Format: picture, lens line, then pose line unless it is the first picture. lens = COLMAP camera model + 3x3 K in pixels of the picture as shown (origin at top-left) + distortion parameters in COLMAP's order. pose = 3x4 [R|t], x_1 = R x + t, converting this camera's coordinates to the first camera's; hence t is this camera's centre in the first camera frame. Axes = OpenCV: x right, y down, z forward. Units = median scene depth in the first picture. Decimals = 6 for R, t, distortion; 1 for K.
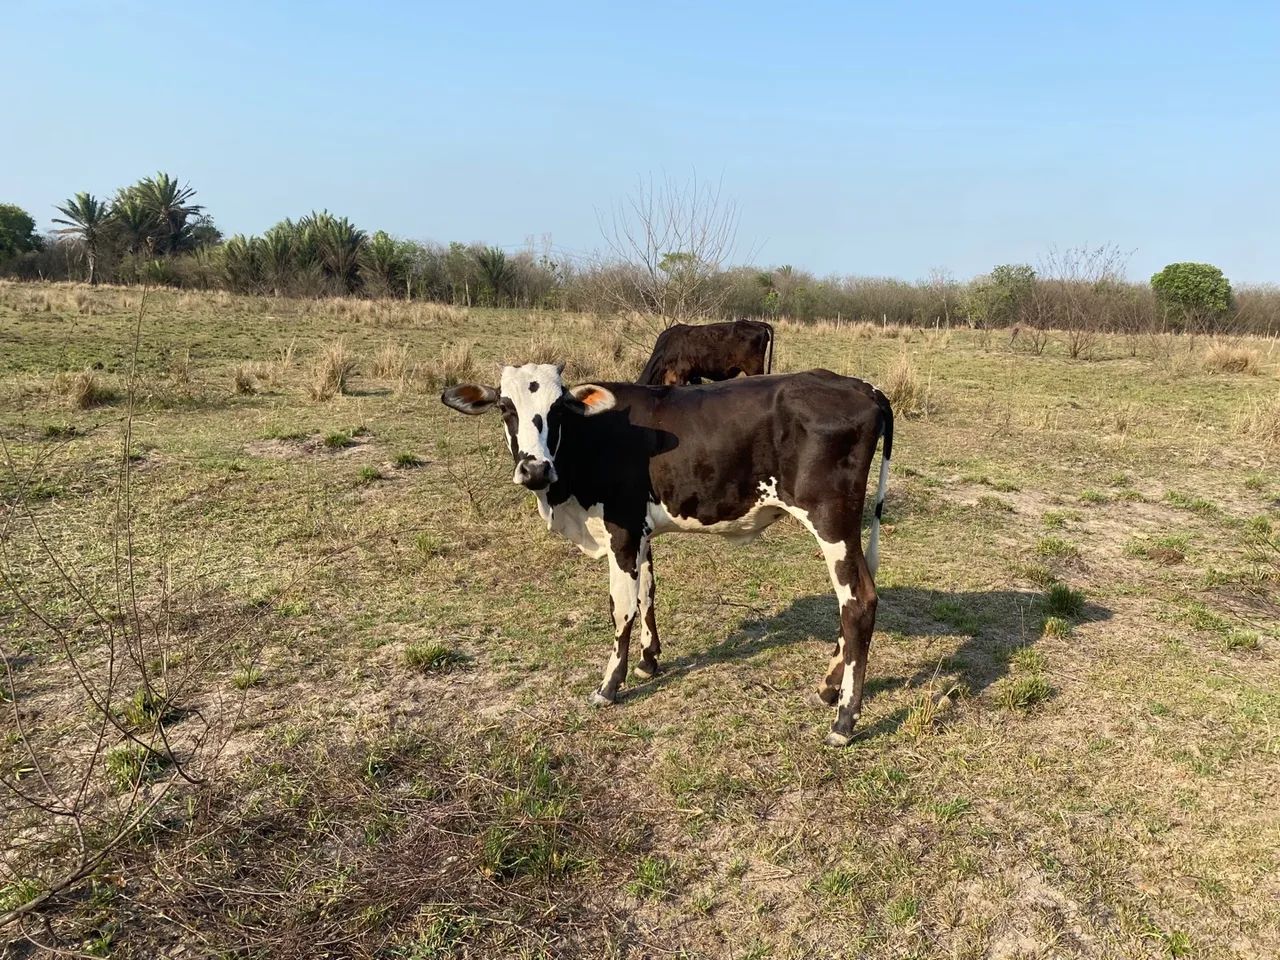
lens RADIAL K [[1023.9, 0, 647.4], [0, 1023.9, 480.2], [0, 0, 1]] dist [0.018689, -0.001757]
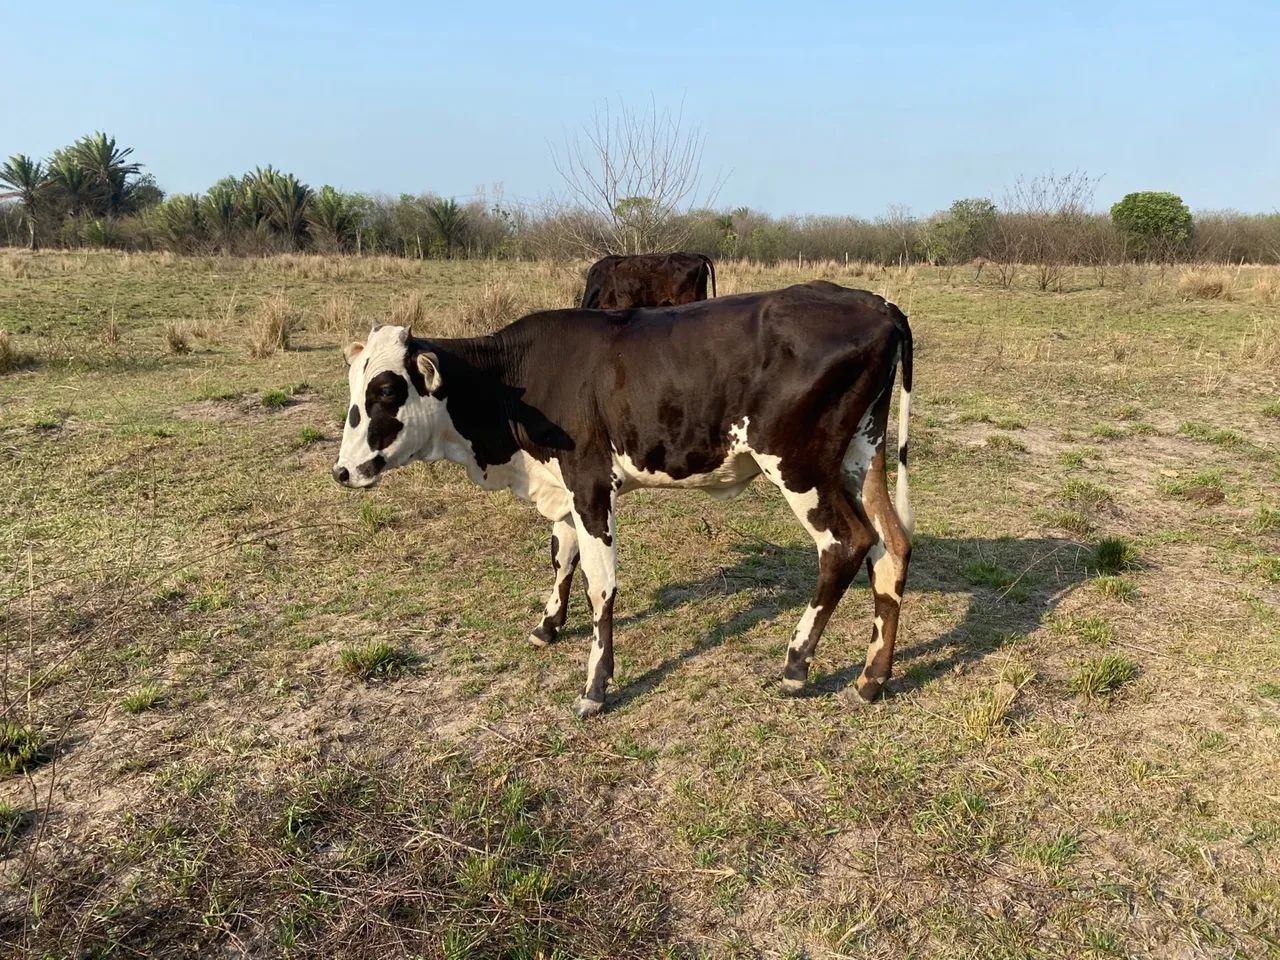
lens RADIAL K [[1023.9, 0, 627.6], [0, 1023.9, 490.4], [0, 0, 1]] dist [0.018689, -0.001757]
pose [[0.999215, -0.036382, 0.015650, -0.010767], [0.035406, 0.997649, 0.058673, -0.000946], [-0.017748, -0.058073, 0.998155, 0.111565]]
